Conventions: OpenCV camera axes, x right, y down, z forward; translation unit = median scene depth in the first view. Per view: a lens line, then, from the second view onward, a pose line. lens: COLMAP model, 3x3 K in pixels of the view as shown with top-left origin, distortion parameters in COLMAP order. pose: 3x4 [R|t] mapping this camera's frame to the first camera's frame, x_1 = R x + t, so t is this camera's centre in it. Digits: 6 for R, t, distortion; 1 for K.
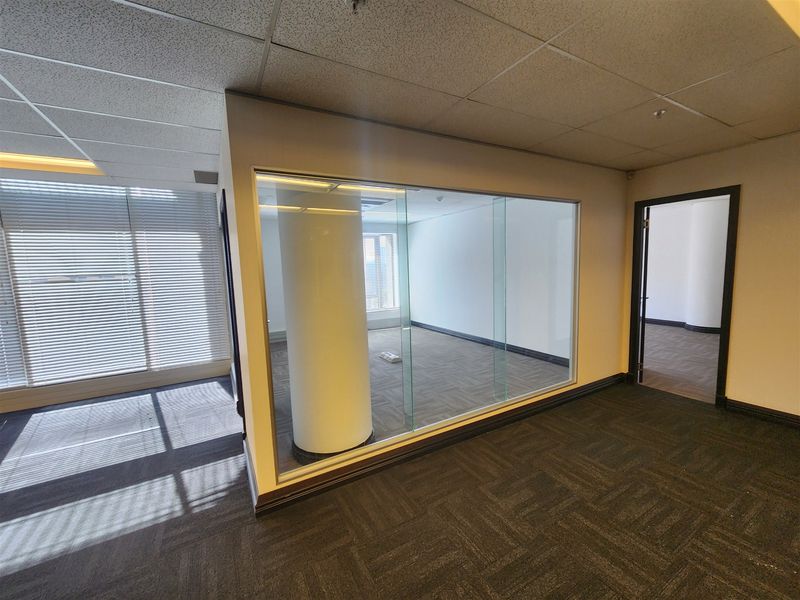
lens RADIAL K [[326.1, 0, 398.7], [0, 326.1, 299.7], [0, 0, 1]] dist [0.000809, 0.000074]
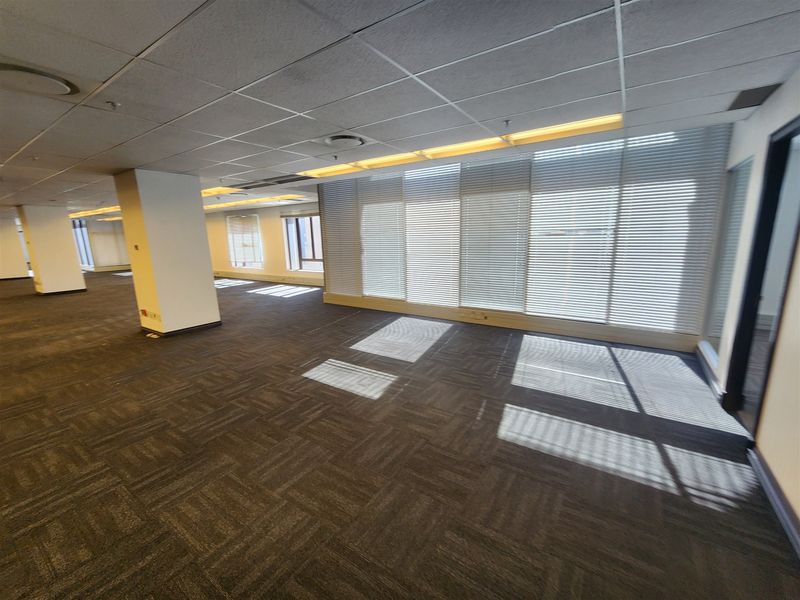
lens RADIAL K [[326.1, 0, 400.5], [0, 326.1, 302.0], [0, 0, 1]] dist [0.000809, 0.000074]
pose [[0.451966, 0.200785, -0.869144, -0.247626], [-0.090261, 0.979632, 0.179373, 0.029457], [0.887457, -0.002621, 0.460884, -0.078257]]
